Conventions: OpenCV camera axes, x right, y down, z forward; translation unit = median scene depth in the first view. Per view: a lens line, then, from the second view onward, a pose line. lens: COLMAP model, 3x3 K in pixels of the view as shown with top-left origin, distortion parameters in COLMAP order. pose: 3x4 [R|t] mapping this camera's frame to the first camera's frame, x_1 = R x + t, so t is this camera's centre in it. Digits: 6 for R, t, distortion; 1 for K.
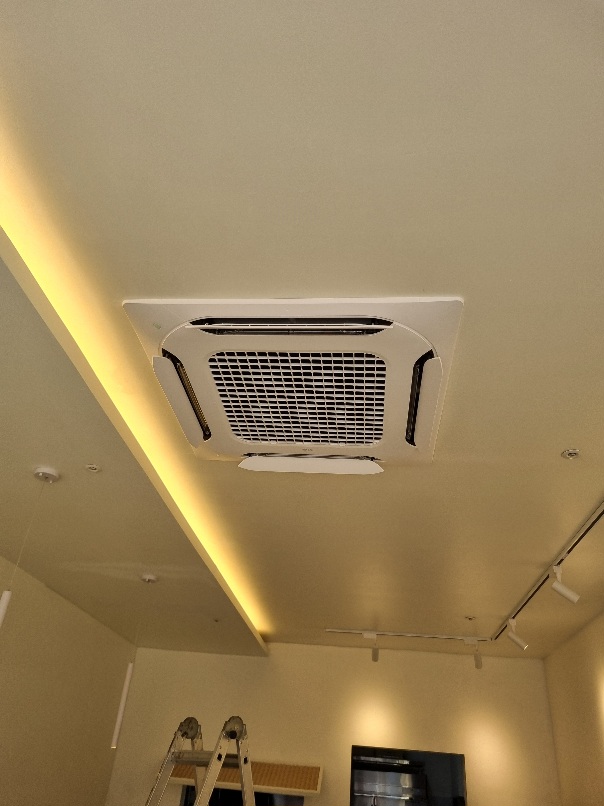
lens RADIAL K [[628.0, 0, 302.0], [0, 628.0, 403.0], [0, 0, 1]] dist [0.024932, 0.000155]
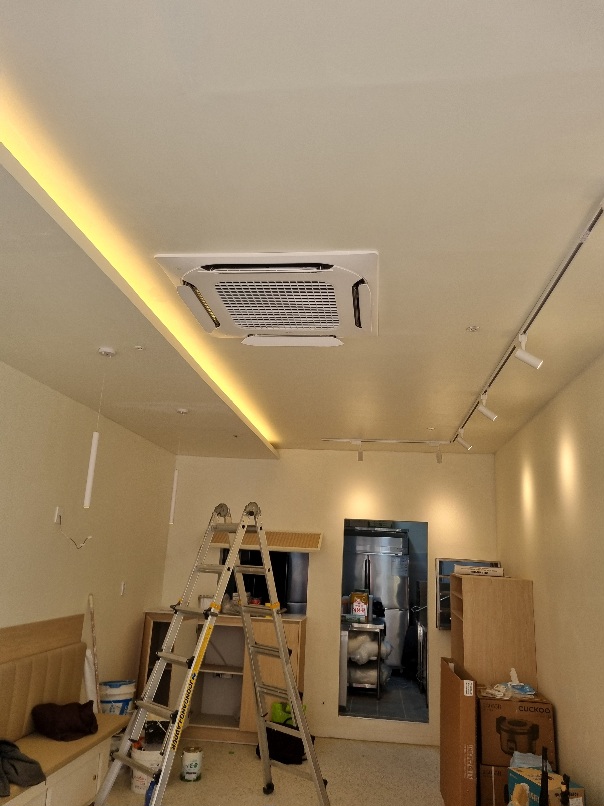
lens RADIAL K [[628.0, 0, 302.0], [0, 628.0, 403.0], [0, 0, 1]] dist [0.024932, 0.000155]
pose [[0.999072, -0.034133, -0.026287, 0.056179], [0.040488, 0.952425, 0.302073, -0.160319], [0.014726, -0.302857, 0.952922, -0.319792]]
